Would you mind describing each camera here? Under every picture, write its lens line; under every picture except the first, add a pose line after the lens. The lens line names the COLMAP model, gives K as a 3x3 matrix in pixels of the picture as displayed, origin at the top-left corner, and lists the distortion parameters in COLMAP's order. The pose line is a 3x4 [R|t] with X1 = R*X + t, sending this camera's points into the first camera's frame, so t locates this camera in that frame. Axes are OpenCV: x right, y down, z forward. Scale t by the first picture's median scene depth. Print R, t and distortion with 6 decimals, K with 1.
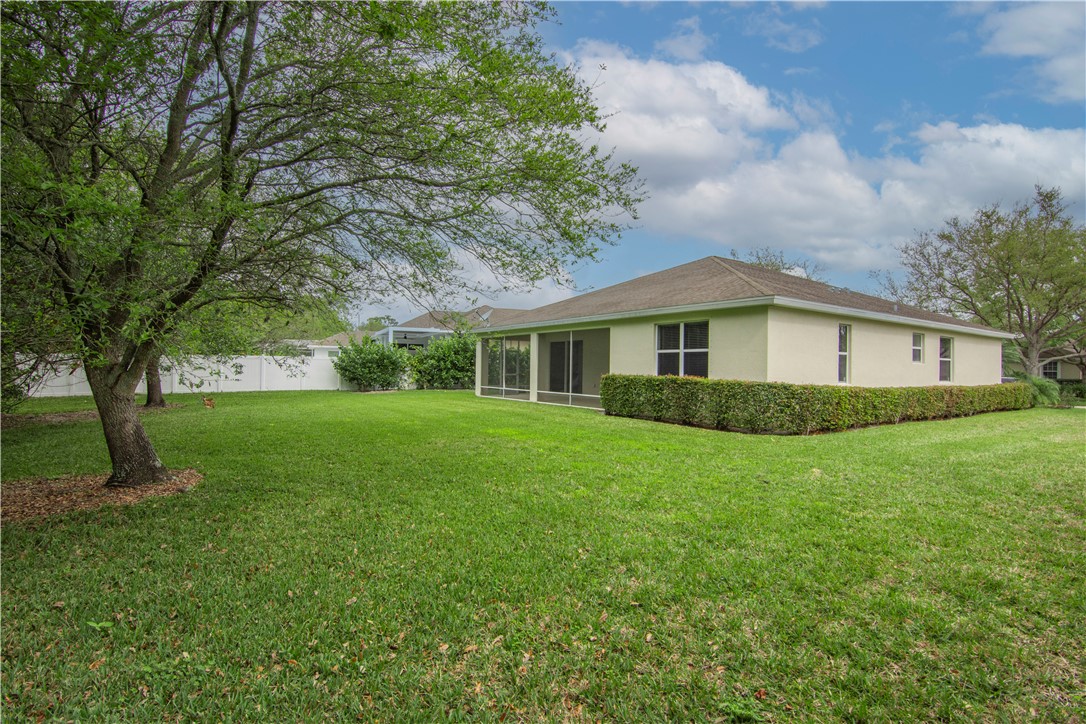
lens RADIAL K [[524.6, 0, 540.4], [0, 524.6, 363.5], [0, 0, 1]] dist [-0.003650, -0.001969]
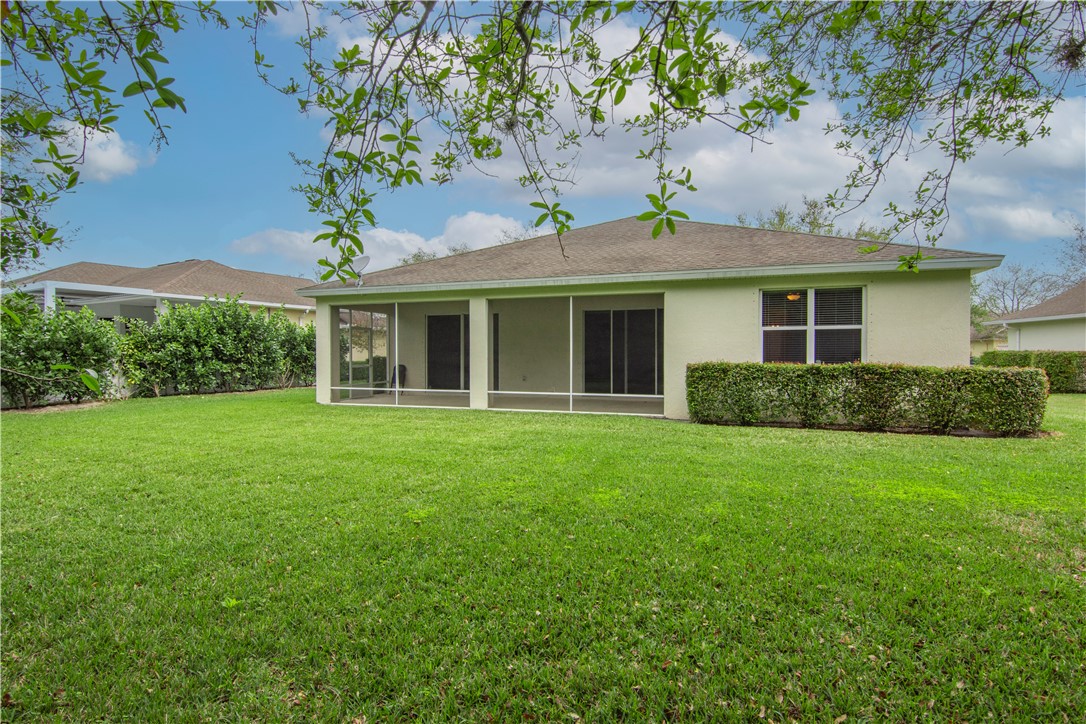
lens RADIAL K [[524.6, 0, 548.5], [0, 524.6, 362.1], [0, 0, 1]] dist [-0.003650, -0.001969]
pose [[0.794394, -0.026675, 0.606817, -0.417928], [0.008595, 0.999429, 0.032682, -0.003015], [-0.607342, -0.020747, 0.794170, 0.584334]]
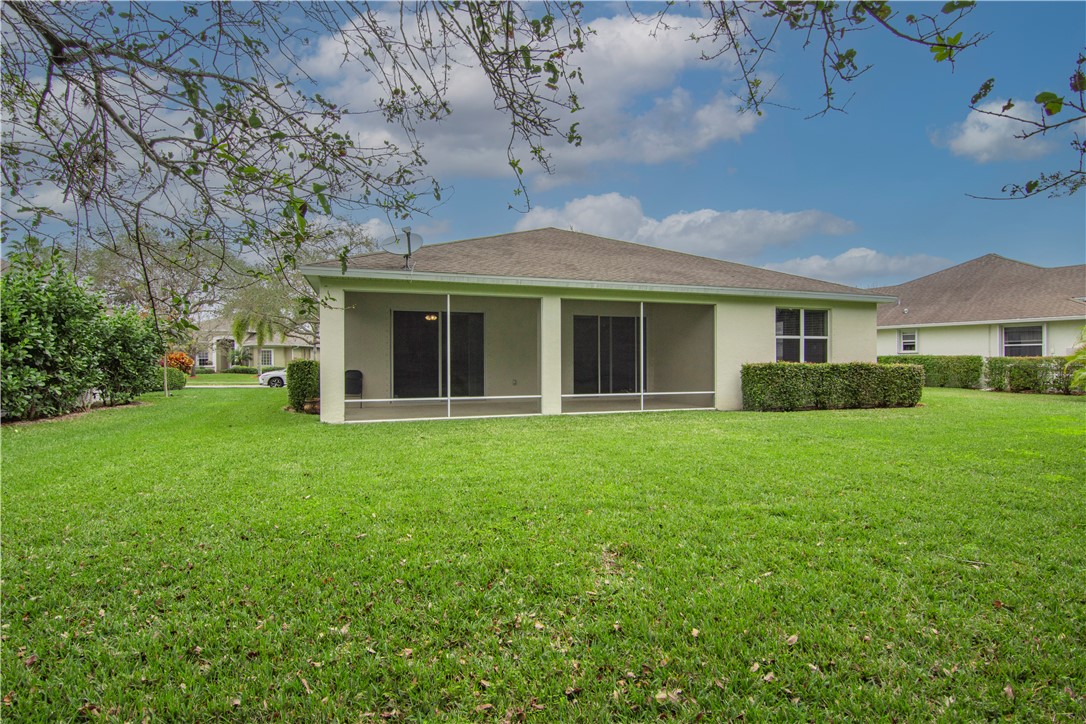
lens RADIAL K [[524.6, 0, 544.2], [0, 524.6, 360.0], [0, 0, 1]] dist [-0.003650, -0.001969]
pose [[0.273841, -0.023913, 0.961478, -0.744662], [-0.003956, 0.999654, 0.025989, -0.004140], [-0.961767, -0.010921, 0.273652, 1.087813]]
